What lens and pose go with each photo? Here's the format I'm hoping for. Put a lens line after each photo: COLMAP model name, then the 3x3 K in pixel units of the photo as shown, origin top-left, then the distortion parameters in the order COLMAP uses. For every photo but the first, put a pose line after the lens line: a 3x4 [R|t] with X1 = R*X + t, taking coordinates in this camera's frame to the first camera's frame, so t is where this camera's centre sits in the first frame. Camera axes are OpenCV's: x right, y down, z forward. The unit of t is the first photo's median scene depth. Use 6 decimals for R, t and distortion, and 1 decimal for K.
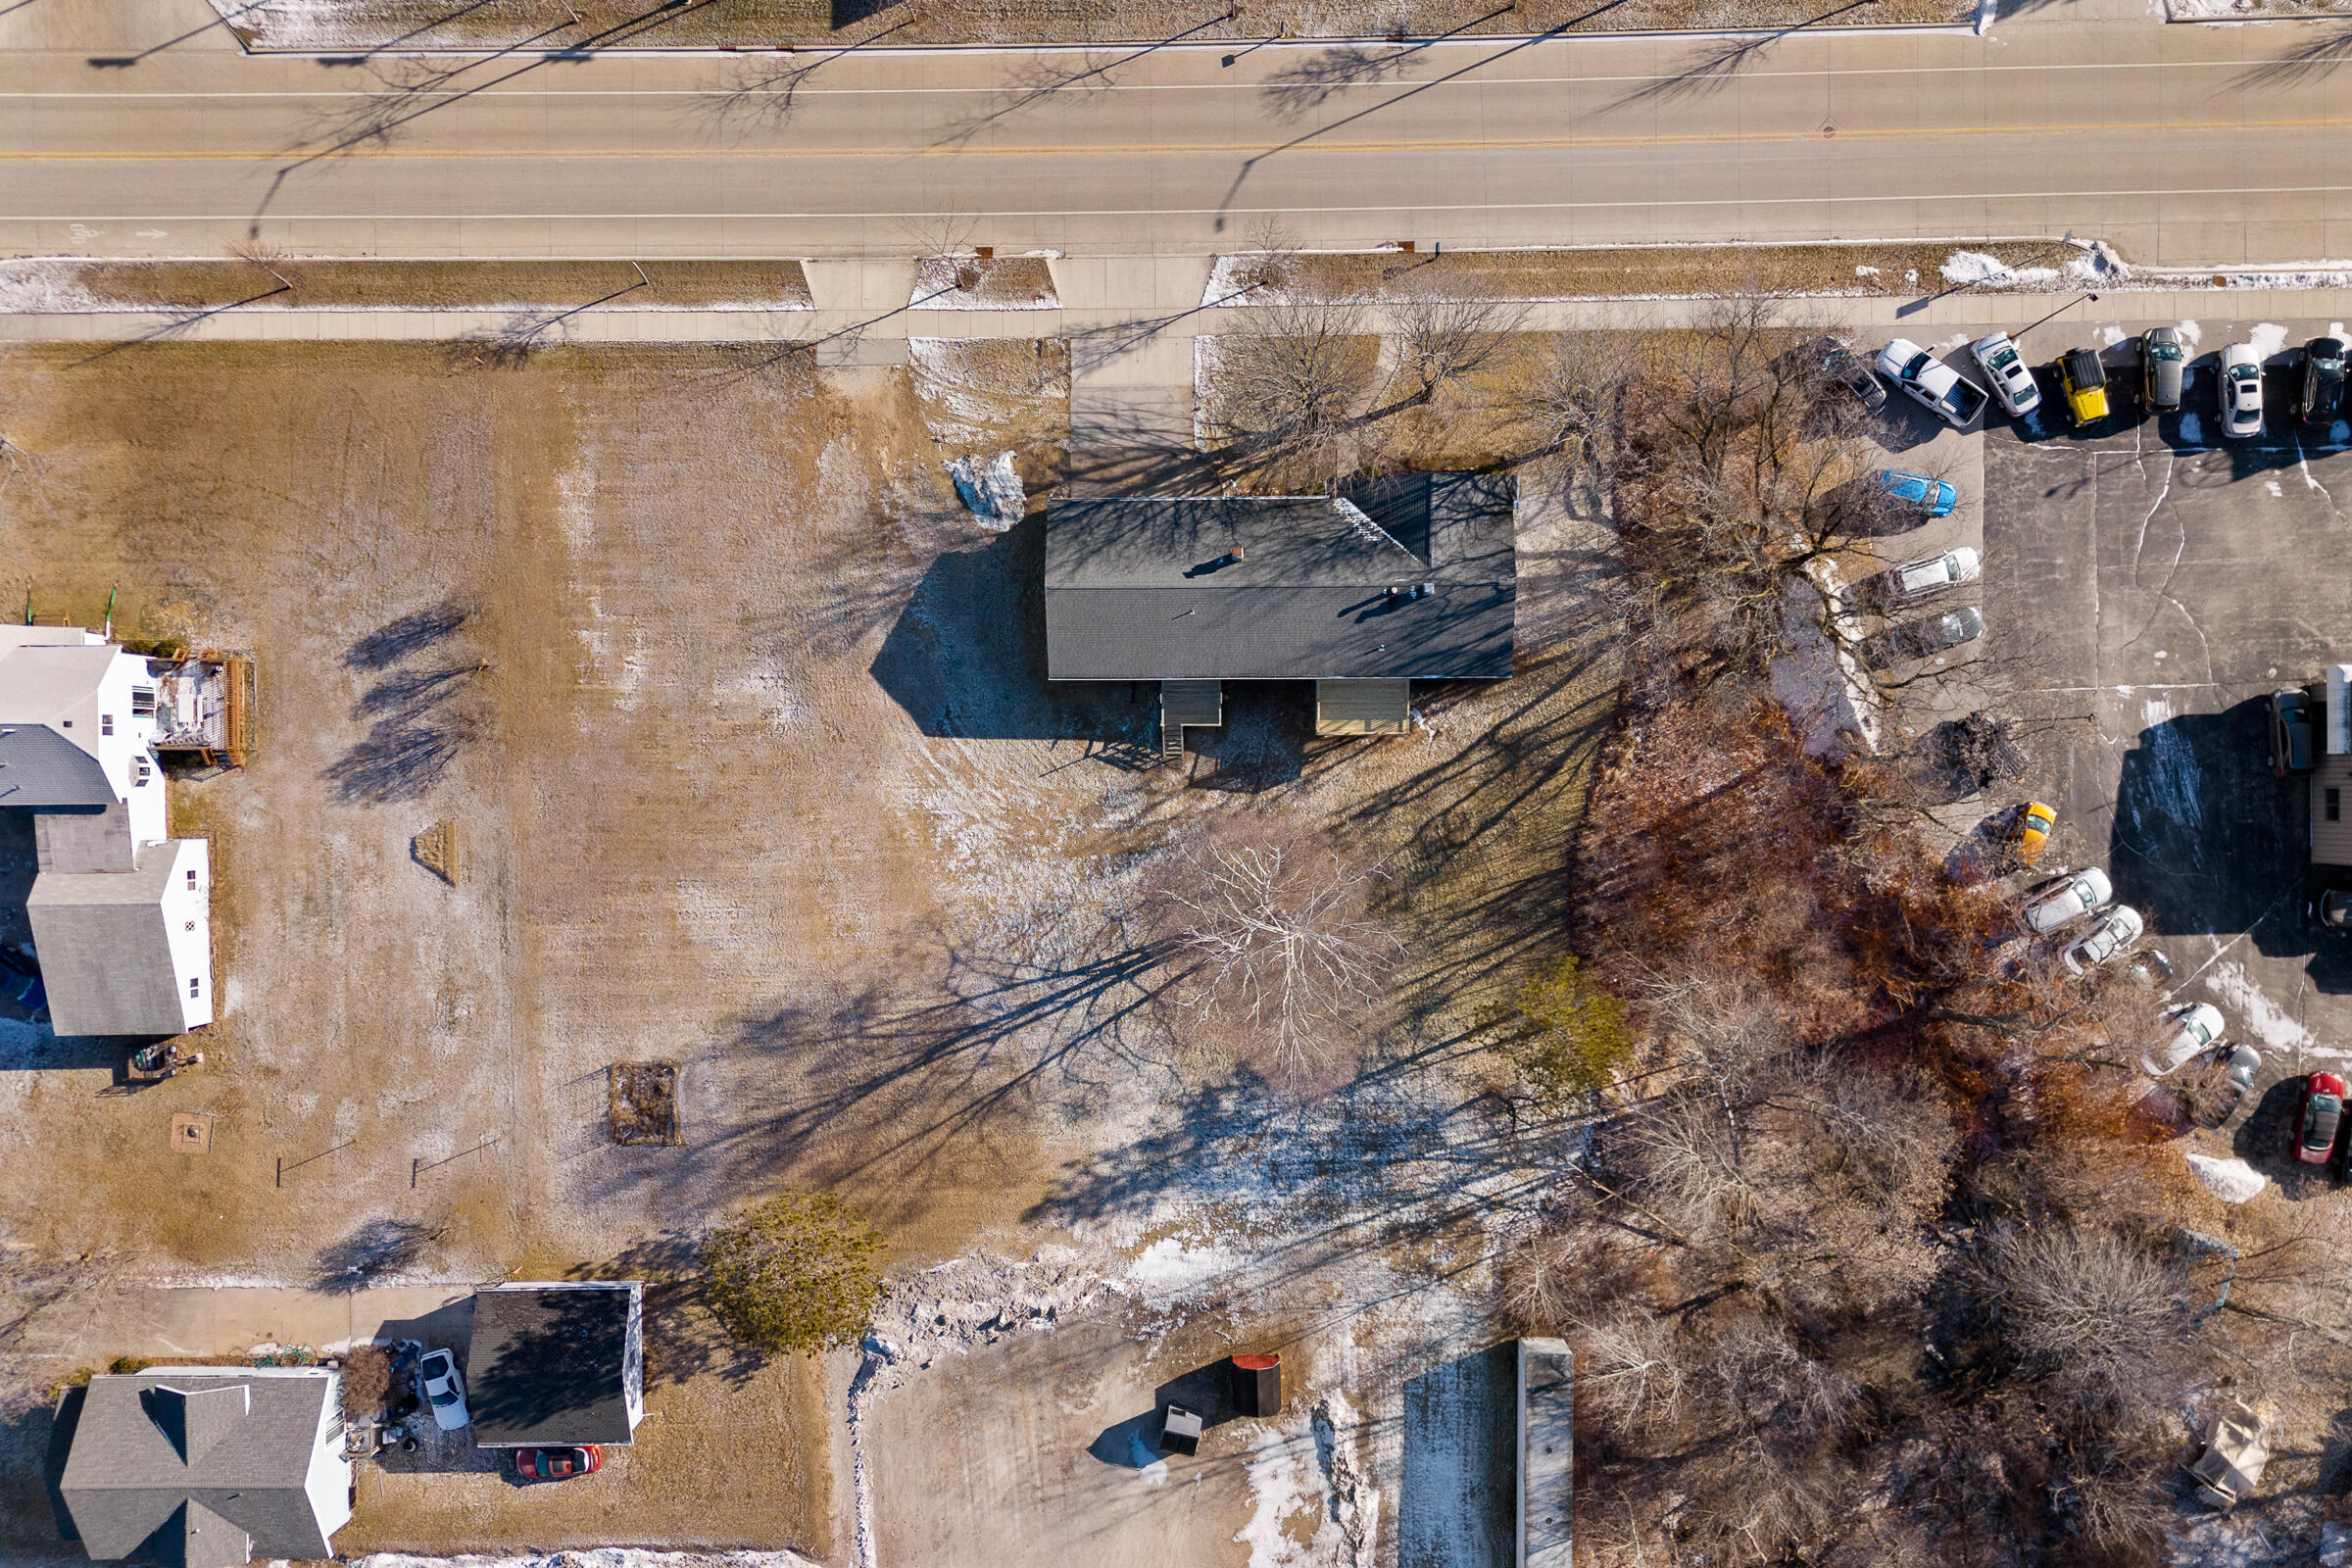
lens RADIAL K [[1767.0, 0, 1176.0], [0, 1767.0, 784.0], [0, 0, 1]] dist [0.053689, -0.007536]
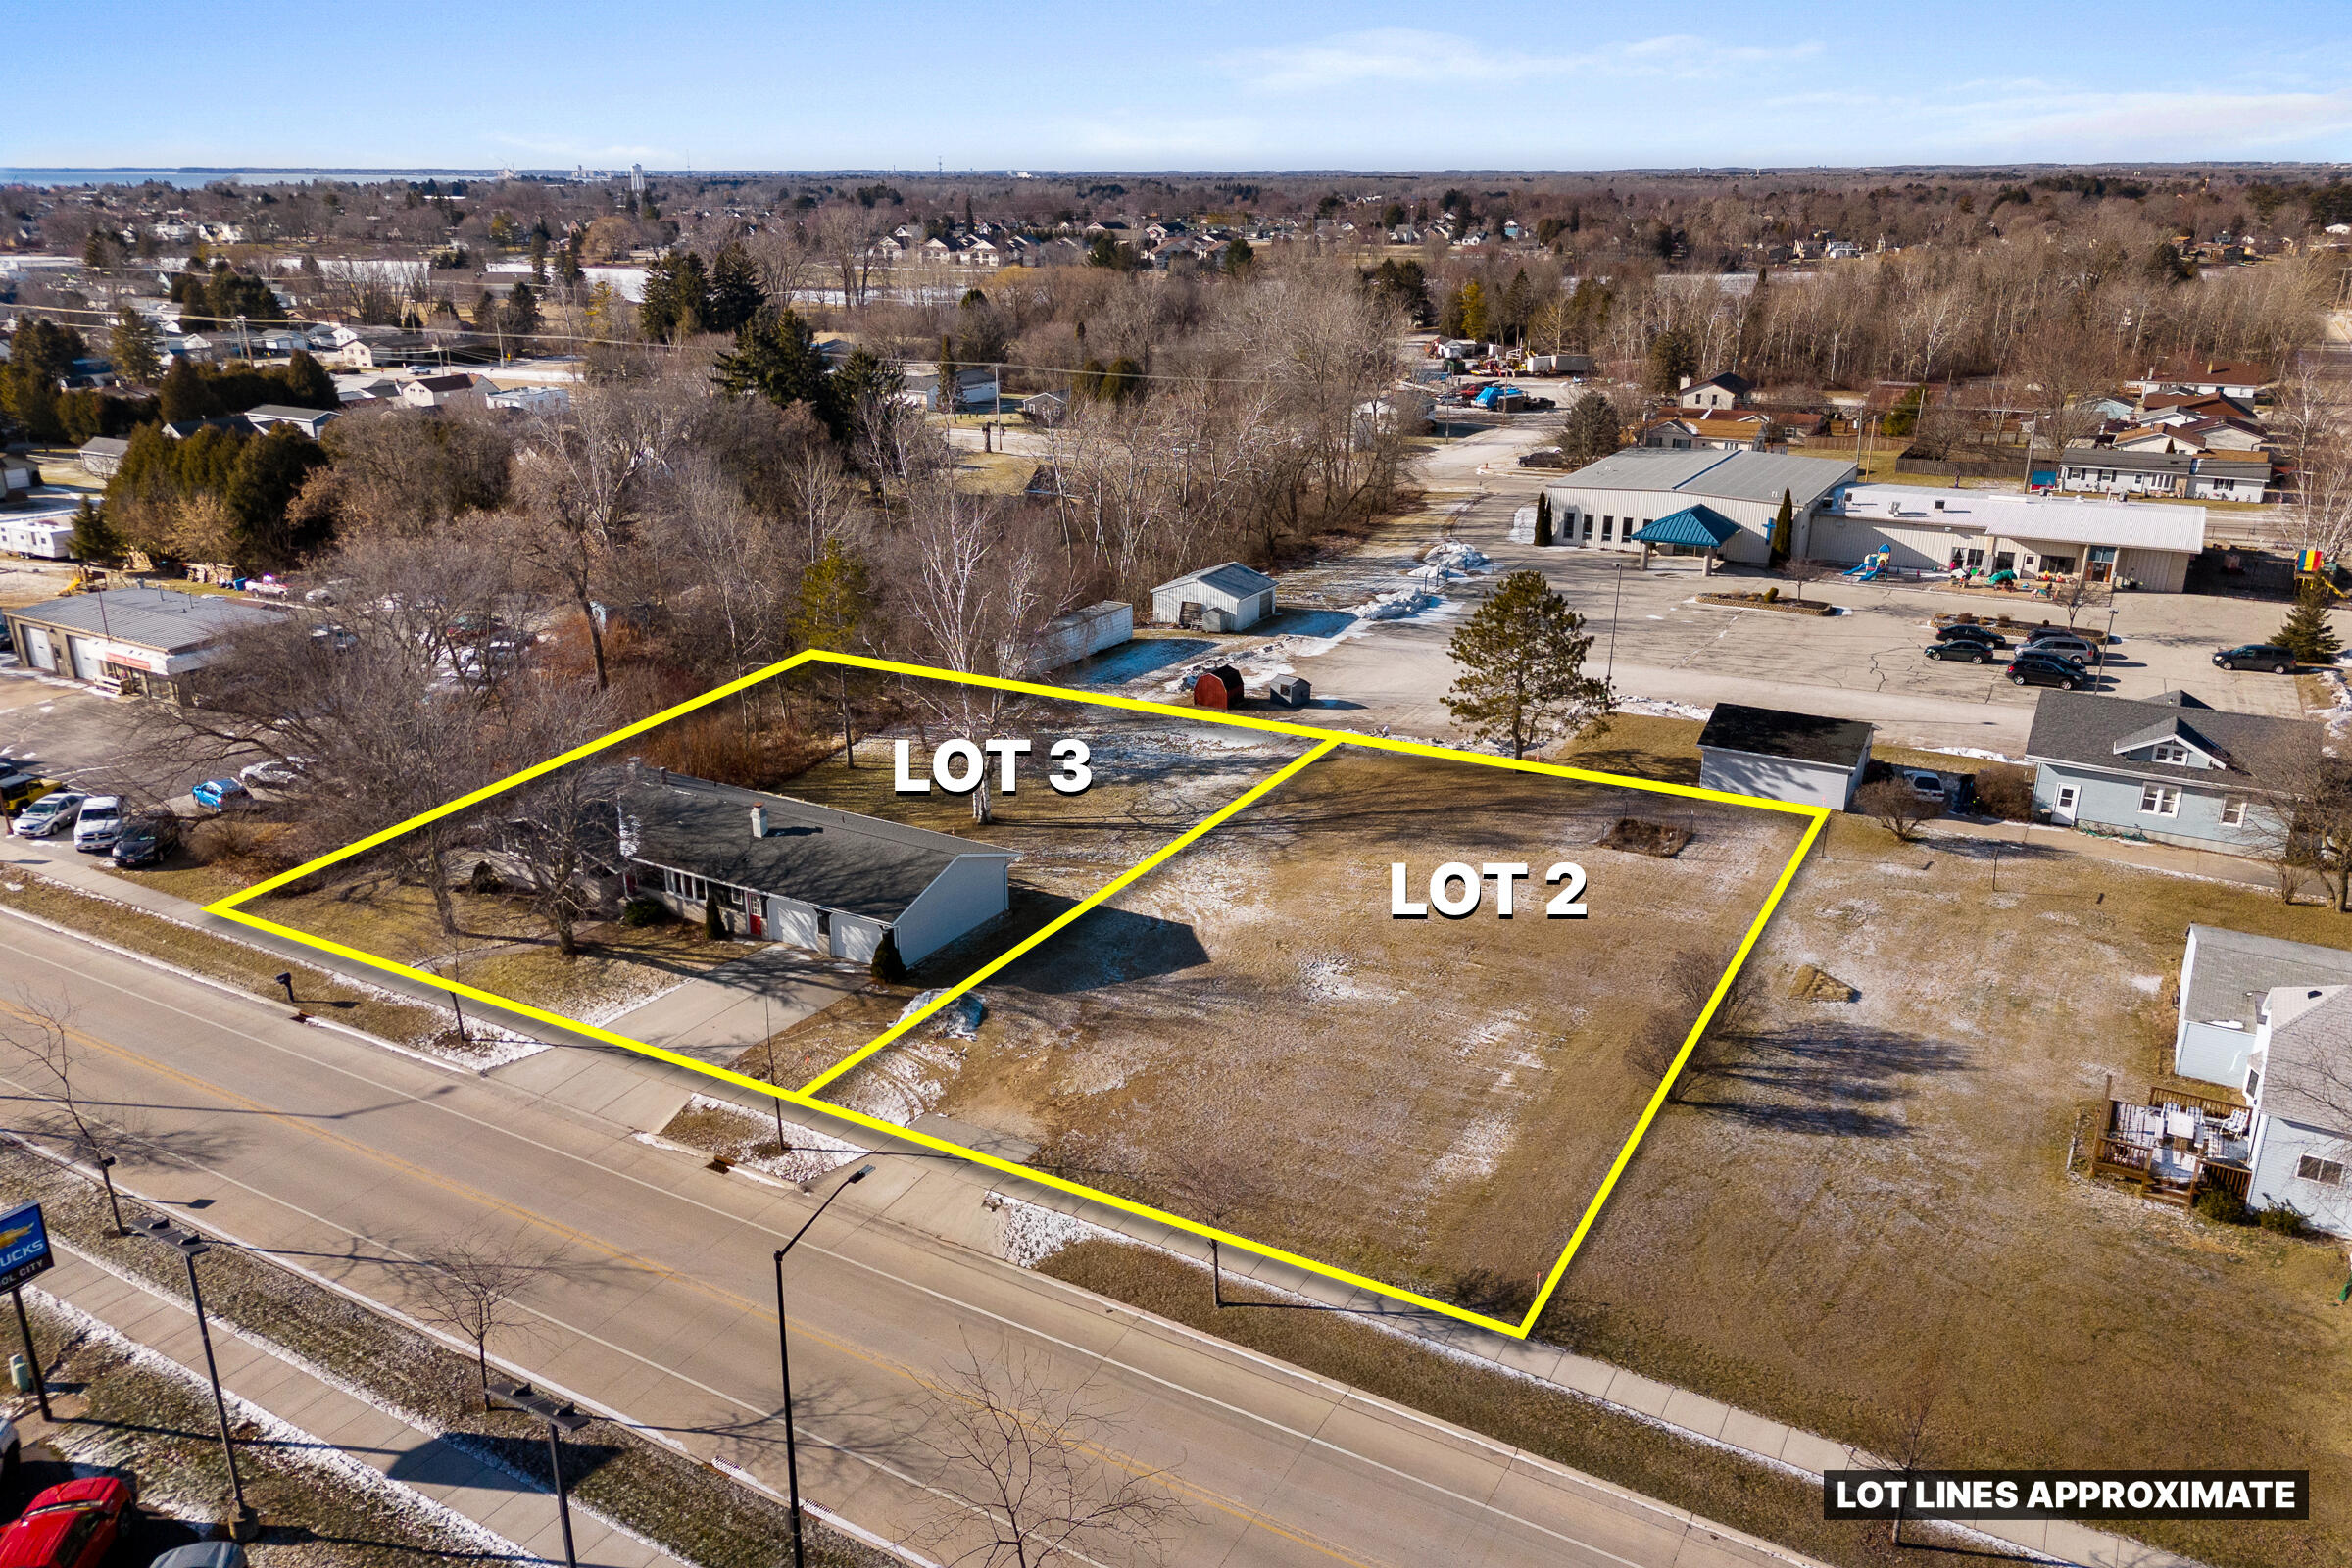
lens RADIAL K [[1748.7, 0, 1176.0], [0, 1748.7, 784.0], [0, 0, 1]] dist [0.038578, -0.007047]
pose [[-0.858055, -0.132832, 0.496082, -0.536720], [0.512682, -0.277955, 0.812342, -0.682345], [0.029984, 0.951366, 0.306601, 0.681407]]
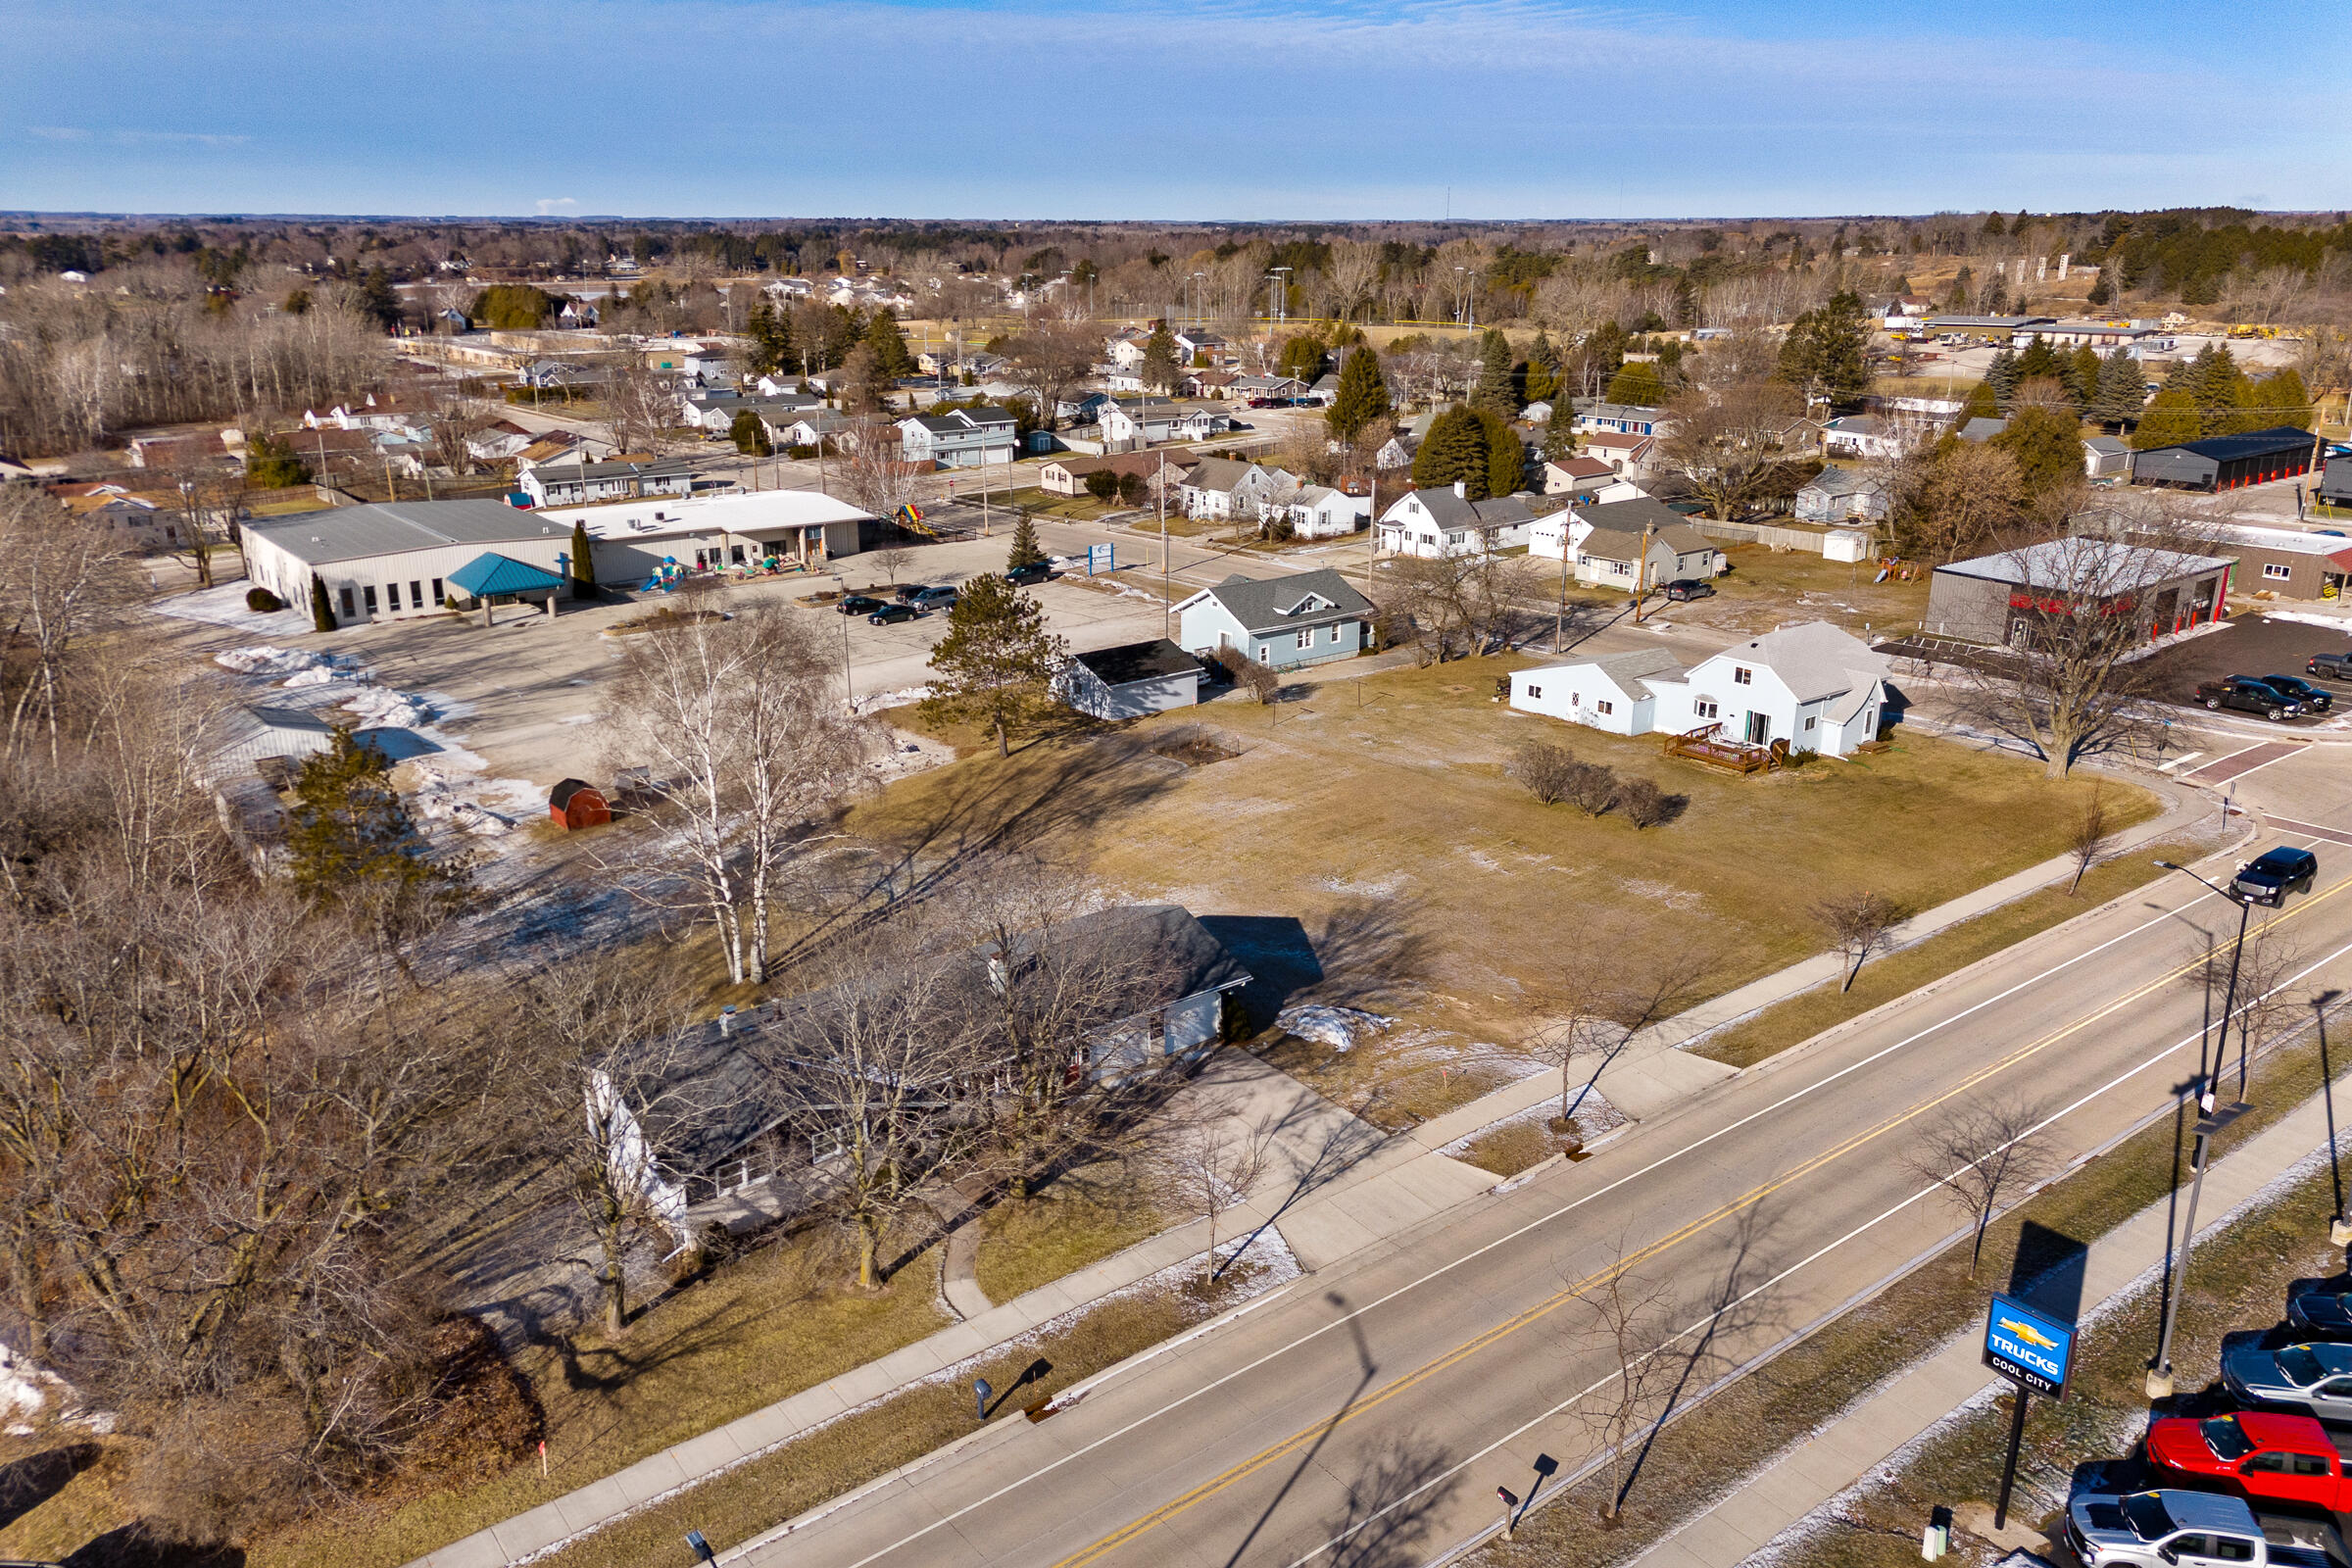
lens RADIAL K [[1748.7, 0, 1176.0], [0, 1748.7, 784.0], [0, 0, 1]] dist [0.038578, -0.007047]
pose [[-0.797863, 0.218753, -0.561749, 0.344073], [-0.601982, -0.239441, 0.761765, -0.668506], [0.032132, 0.945947, 0.322727, 0.653895]]
